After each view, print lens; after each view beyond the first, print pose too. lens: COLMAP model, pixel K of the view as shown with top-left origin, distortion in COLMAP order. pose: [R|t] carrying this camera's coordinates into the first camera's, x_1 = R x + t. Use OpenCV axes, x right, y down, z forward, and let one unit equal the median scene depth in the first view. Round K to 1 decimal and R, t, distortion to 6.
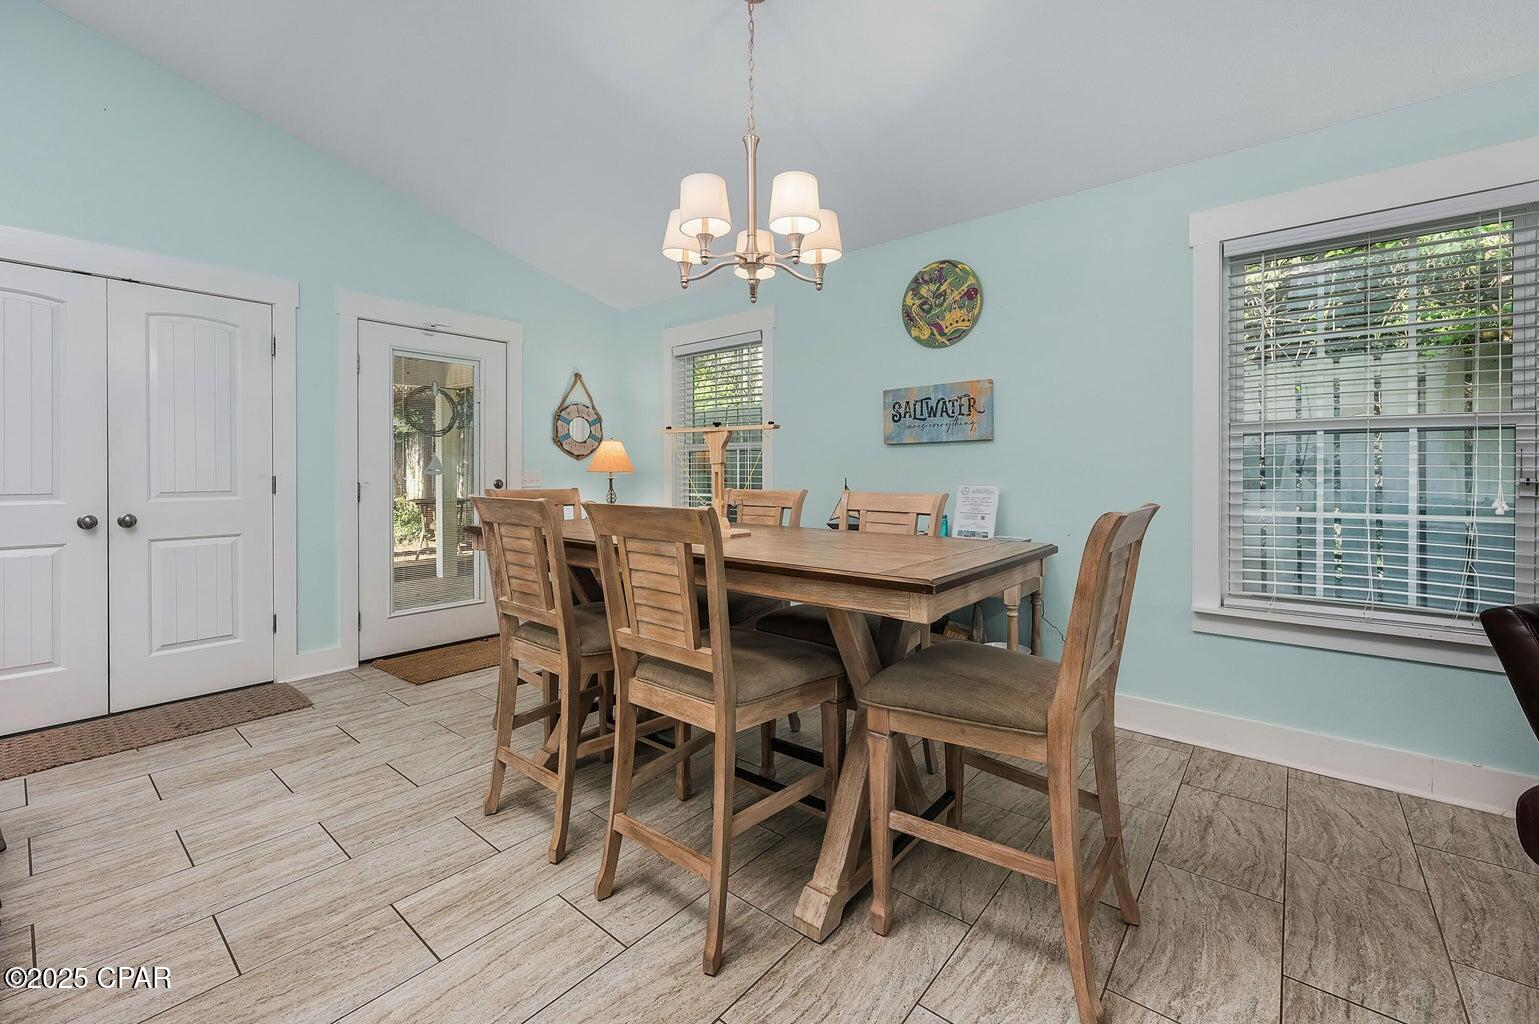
lens RADIAL K [[633.2, 0, 773.6], [0, 633.2, 474.2], [0, 0, 1]] dist [-0.000280, -0.000127]
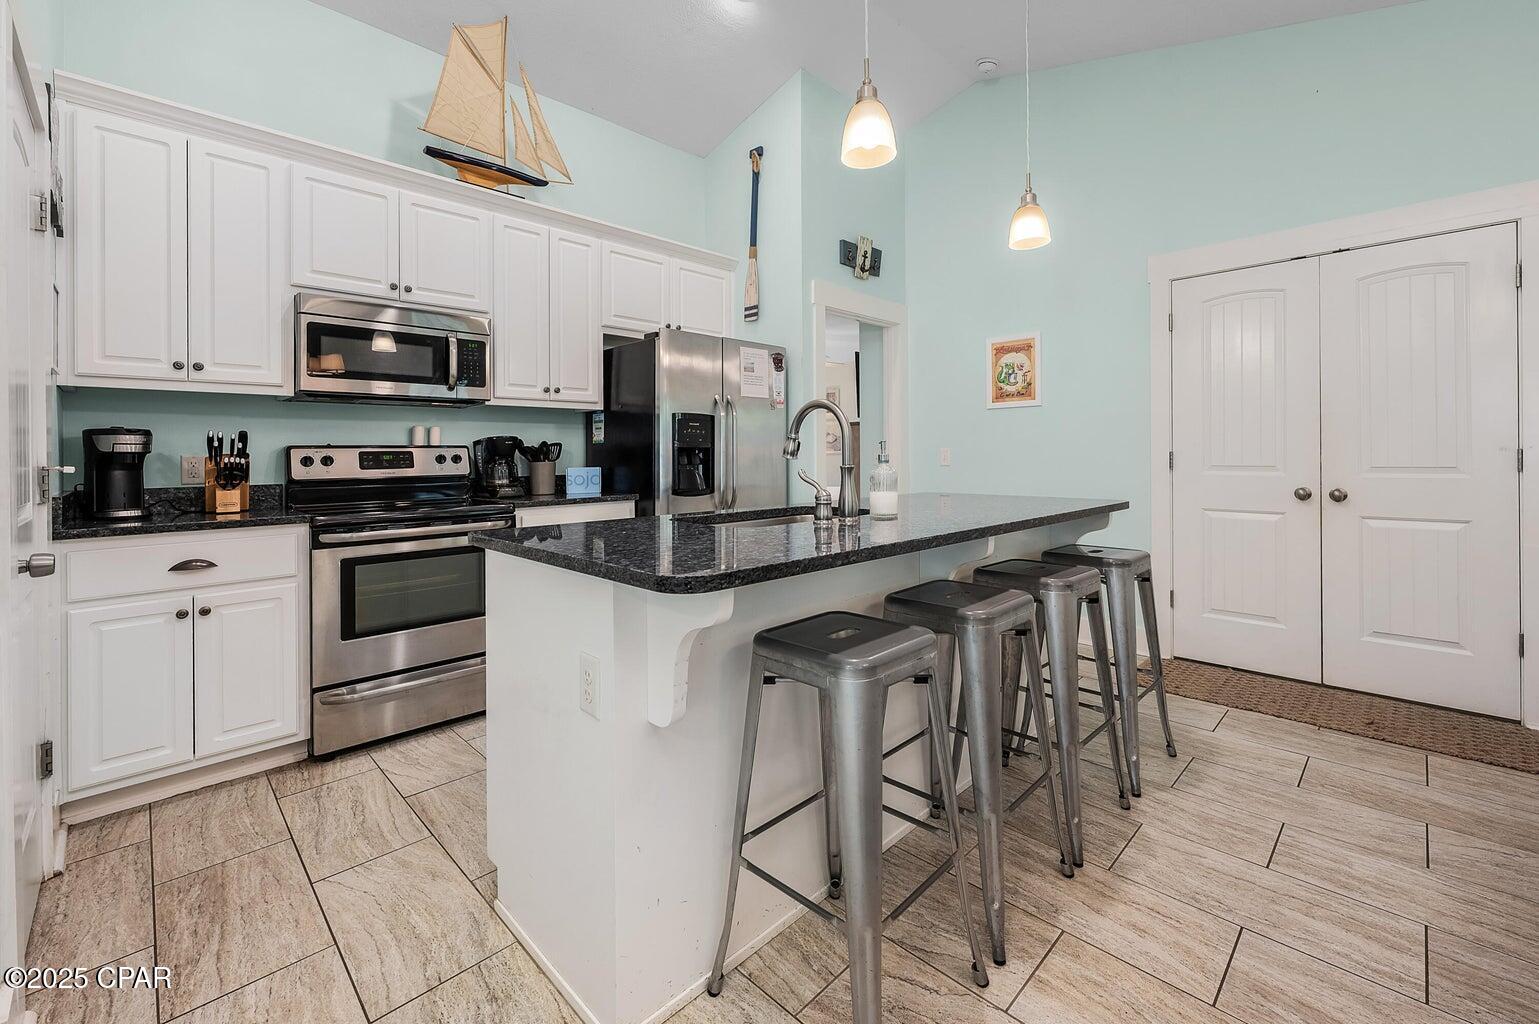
lens RADIAL K [[644.4, 0, 777.7], [0, 644.4, 452.3], [0, 0, 1]] dist [-0.001912, -0.000250]
pose [[-0.092891, 0.000135, -0.995676, 0.067773], [0.007322, 0.999973, -0.000548, 0.001821], [0.995649, -0.007341, -0.092890, 0.267144]]
